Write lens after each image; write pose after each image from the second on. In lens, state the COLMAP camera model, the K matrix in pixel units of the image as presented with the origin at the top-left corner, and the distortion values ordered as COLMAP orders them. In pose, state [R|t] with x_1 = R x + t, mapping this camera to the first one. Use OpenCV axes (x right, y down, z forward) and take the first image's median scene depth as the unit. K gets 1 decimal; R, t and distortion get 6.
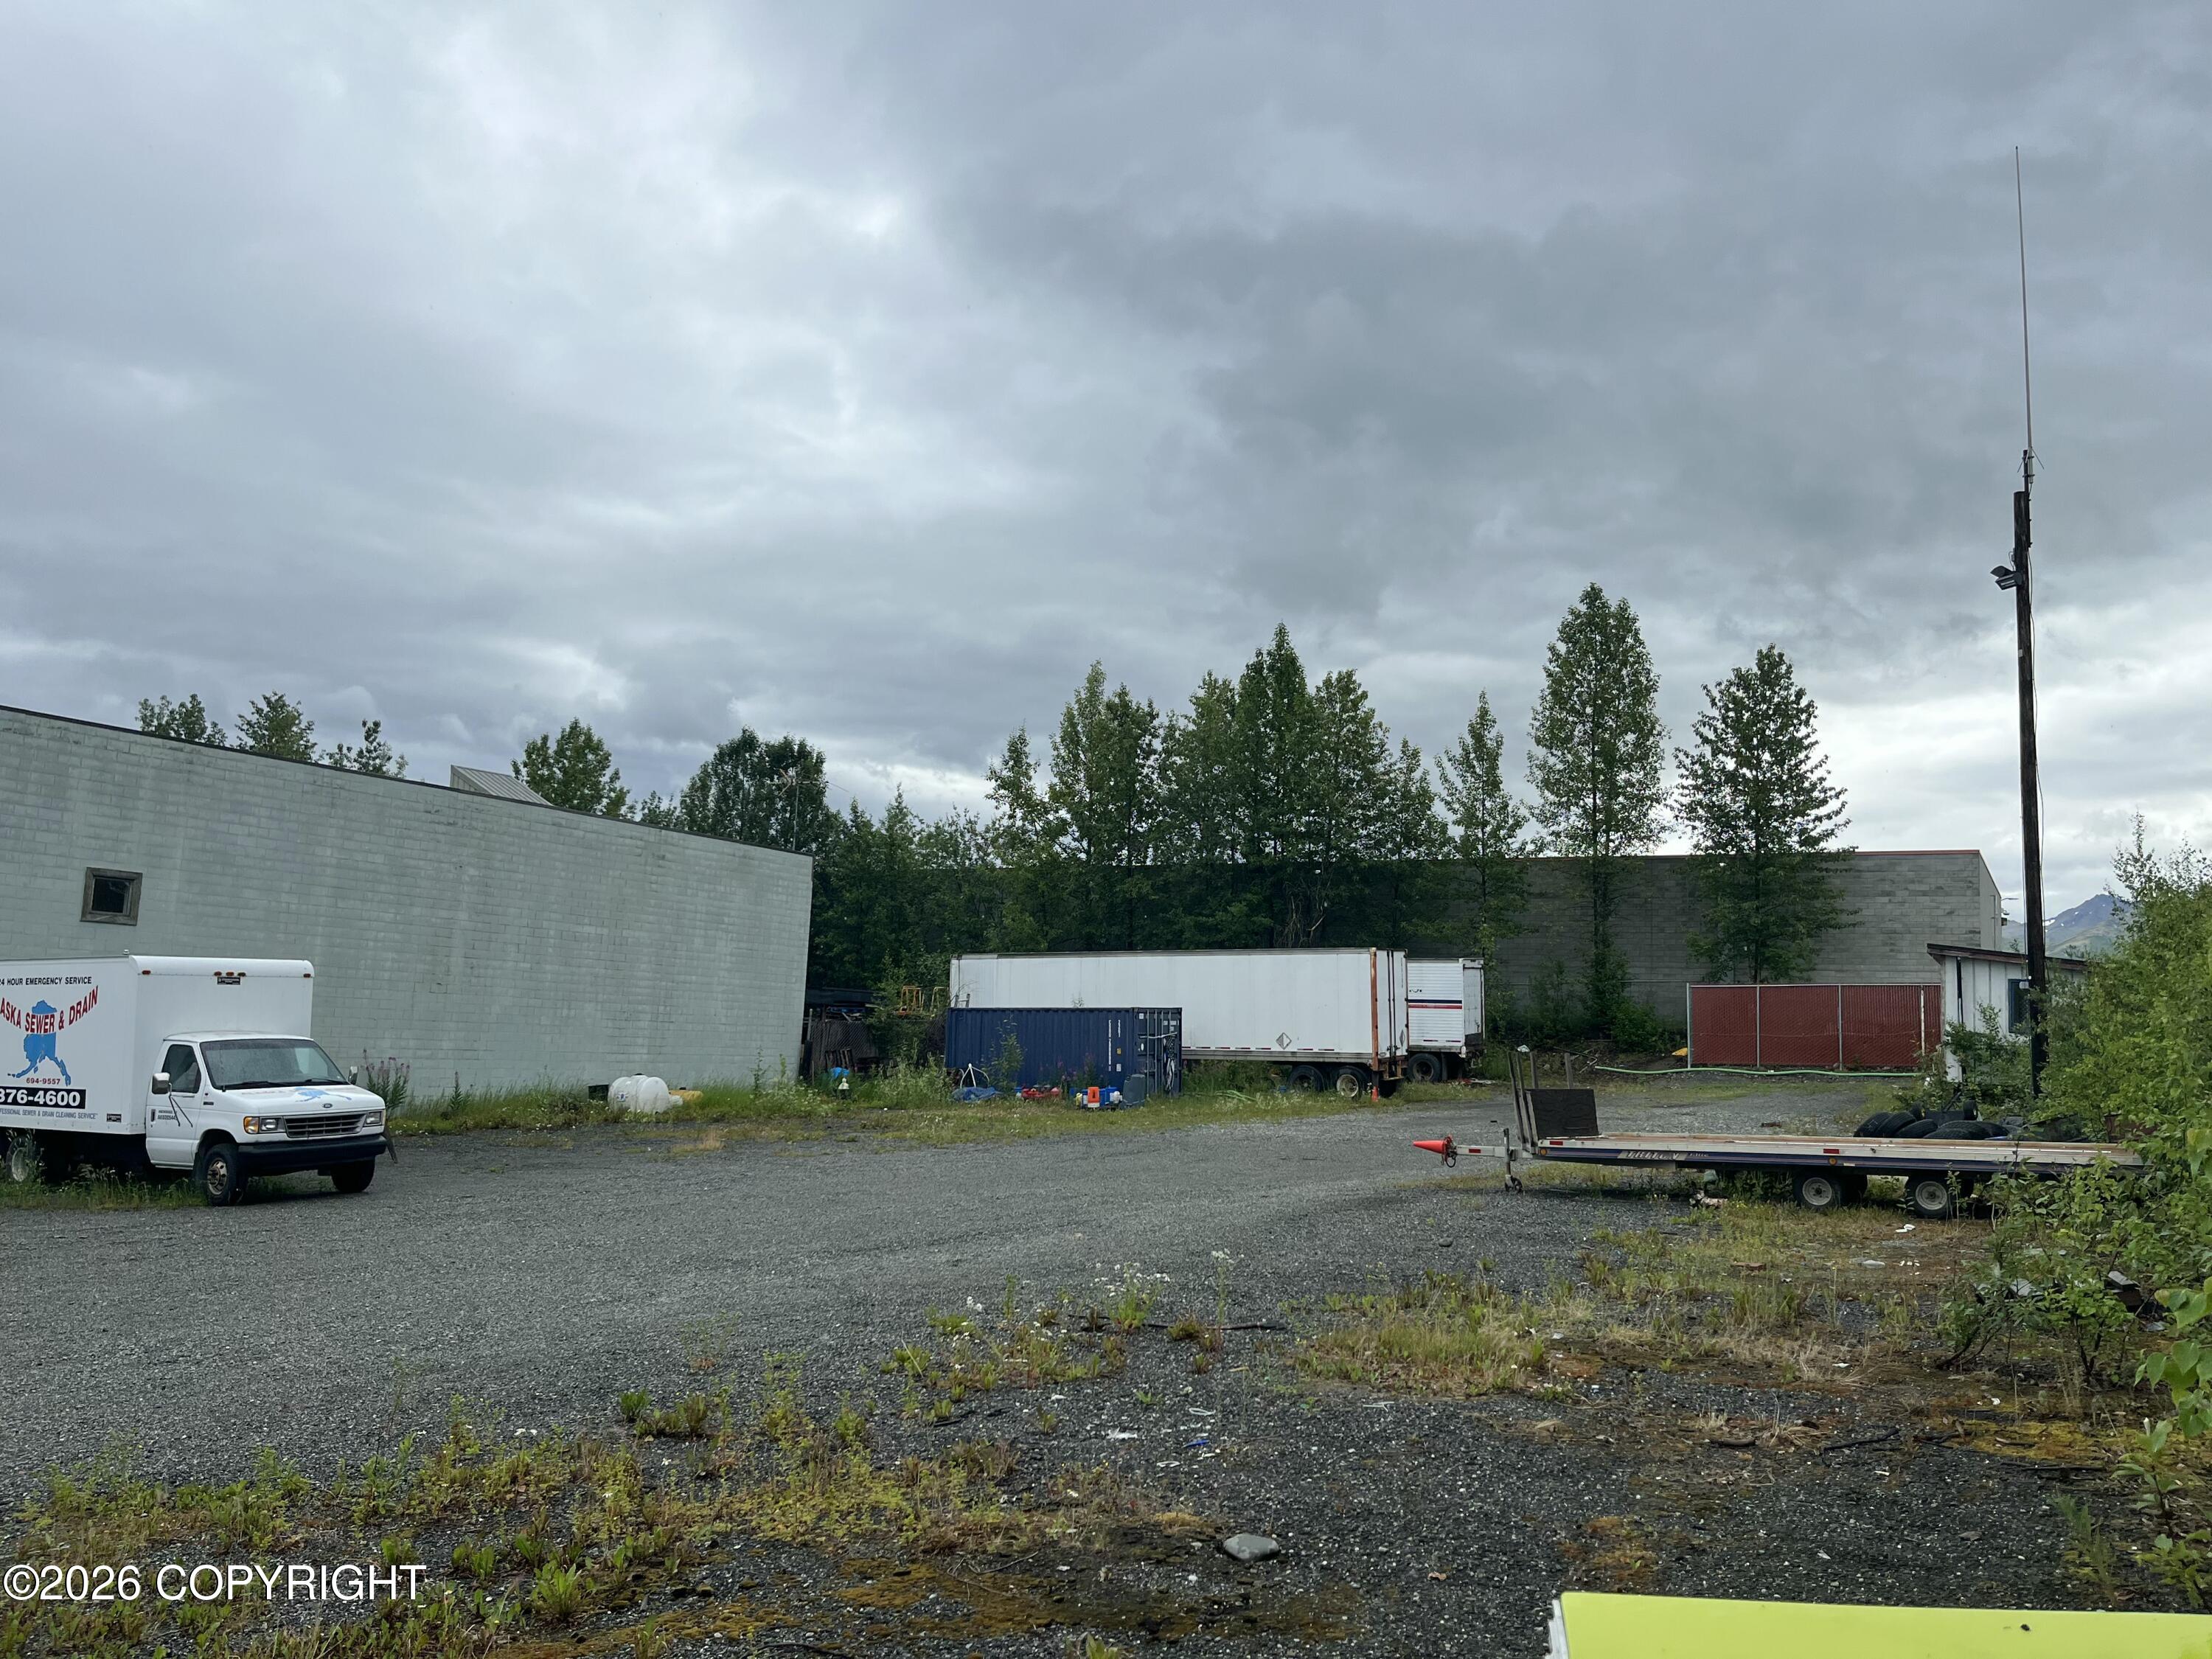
lens RADIAL K [[1684.8, 0, 1090.7], [0, 1684.8, 838.4], [0, 0, 1]] dist [0.019303, -0.006320]
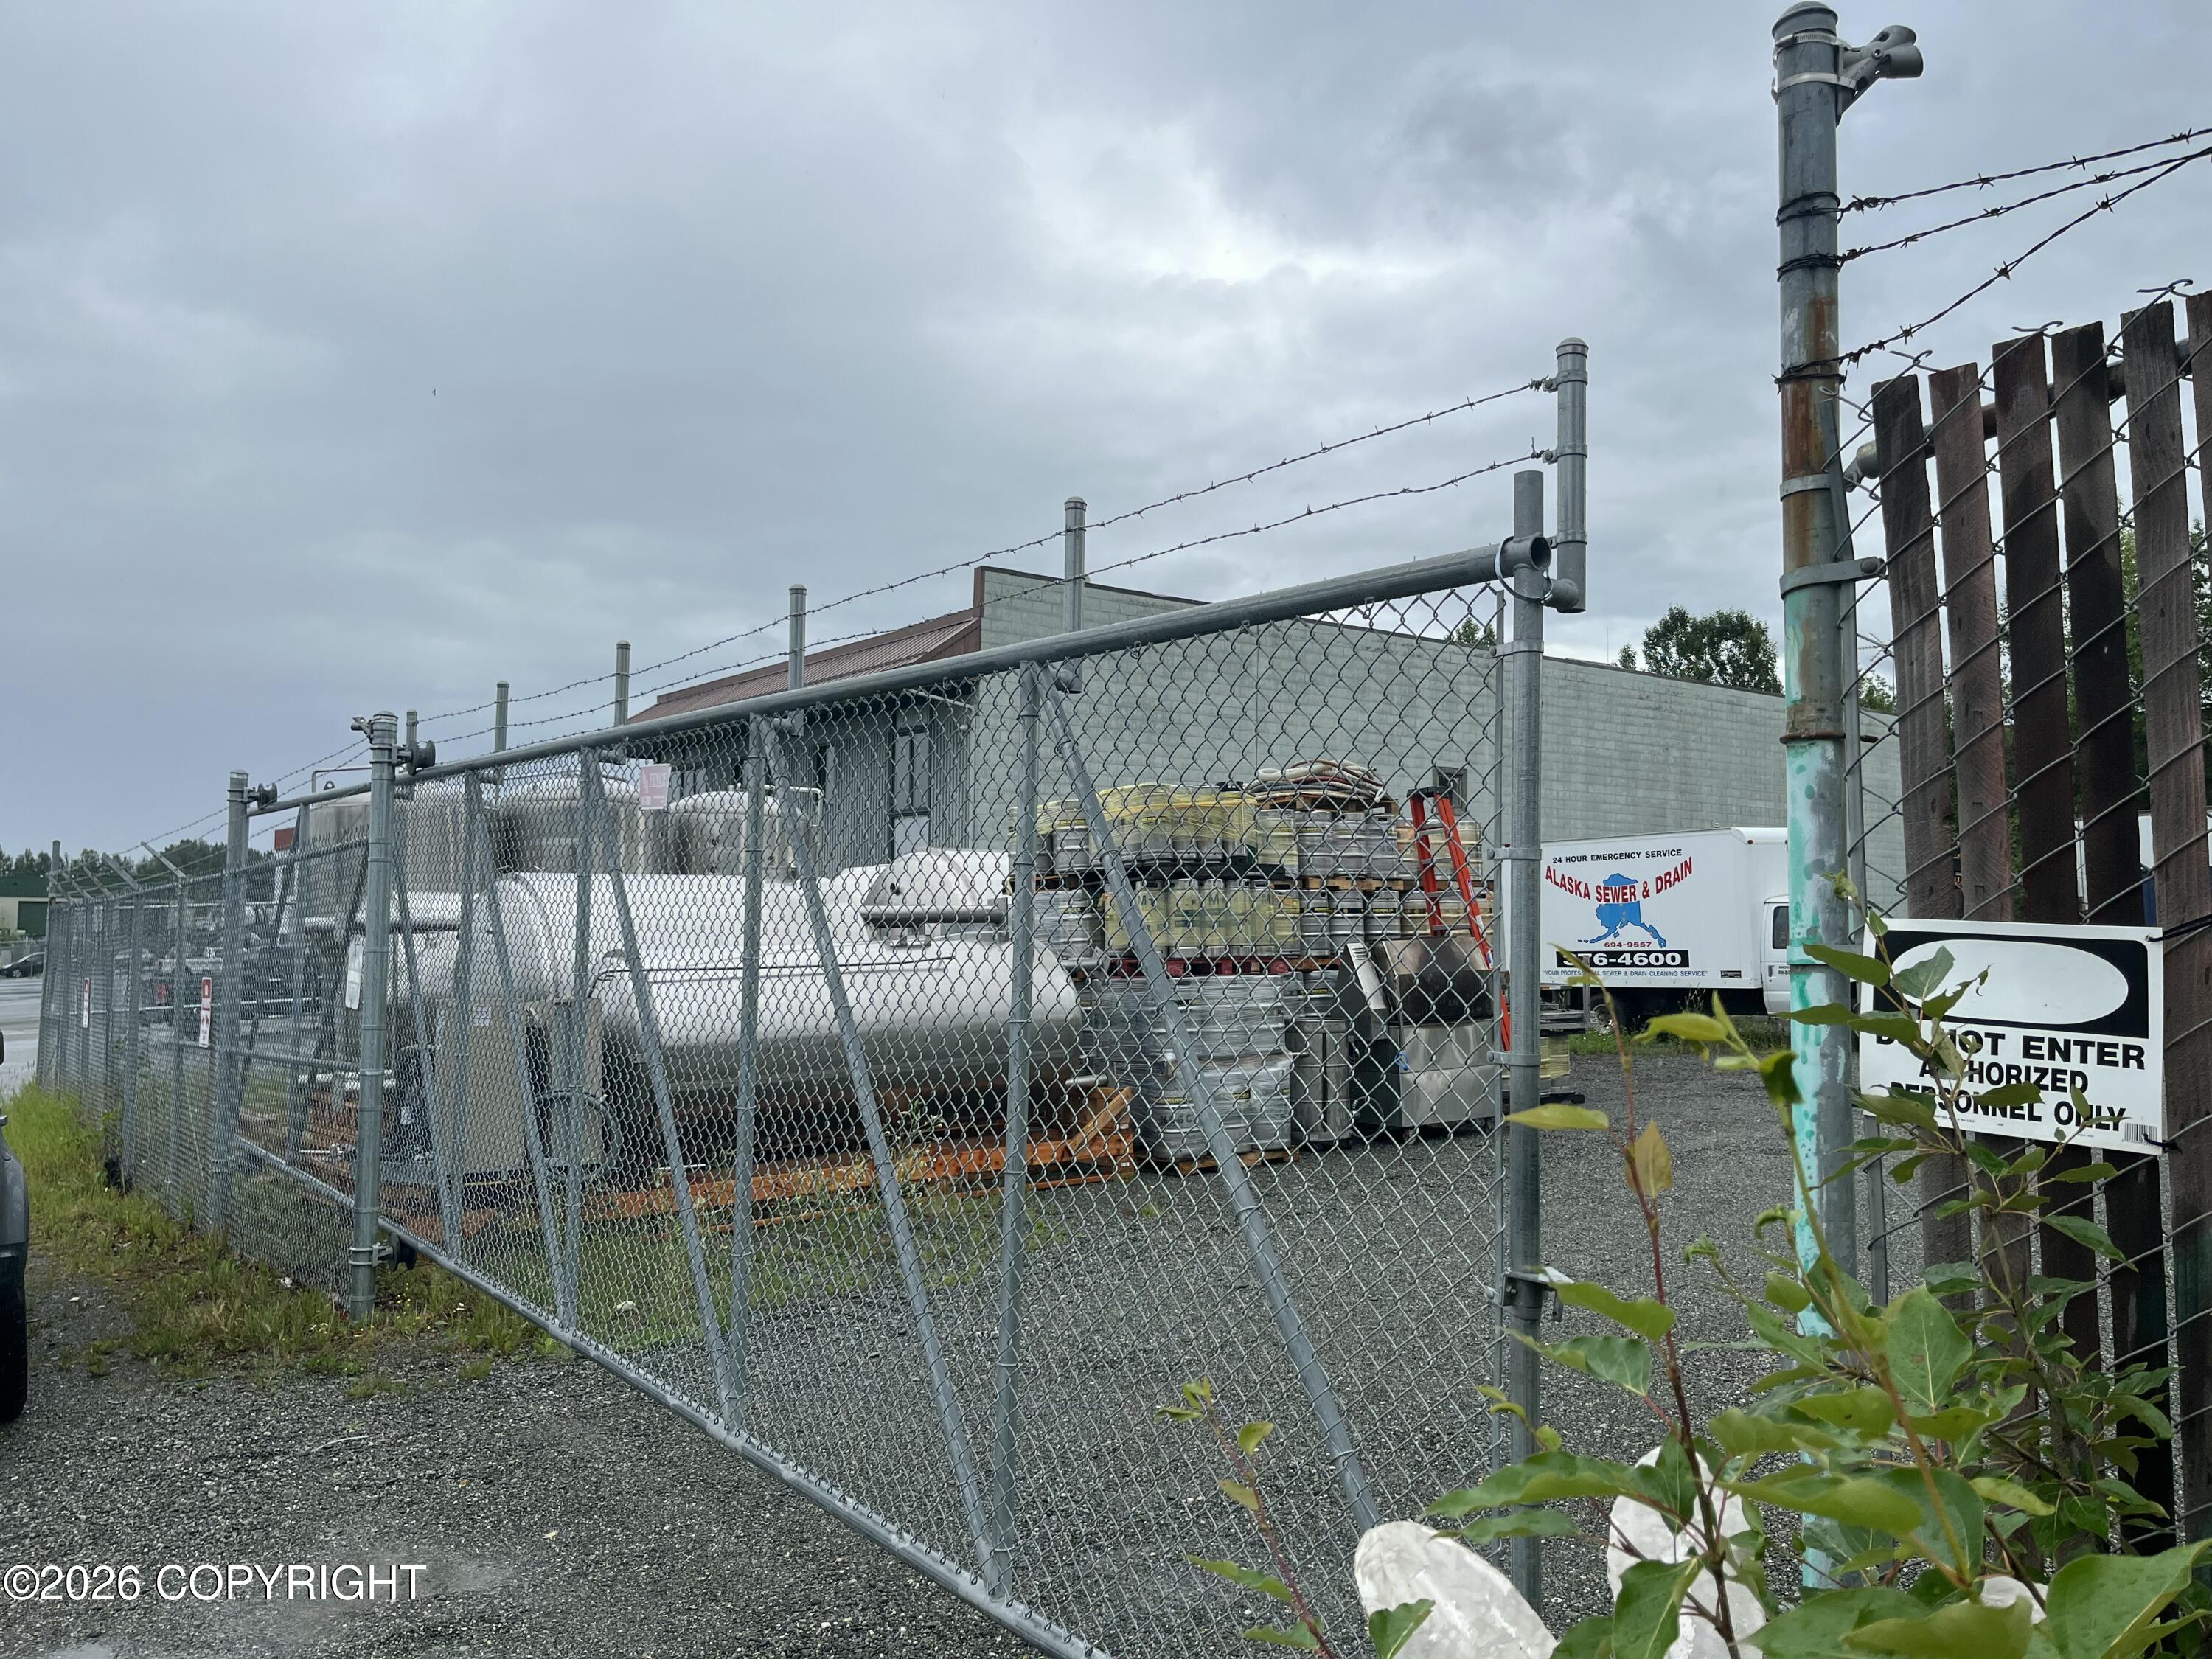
lens RADIAL K [[1684.8, 0, 1110.5], [0, 1684.8, 818.2], [0, 0, 1]] dist [0.019303, -0.006320]
pose [[0.924140, -0.054015, -0.378218, -0.310534], [0.073120, 0.996661, 0.036326, -0.003724], [0.374993, -0.061225, 0.925004, -0.097241]]
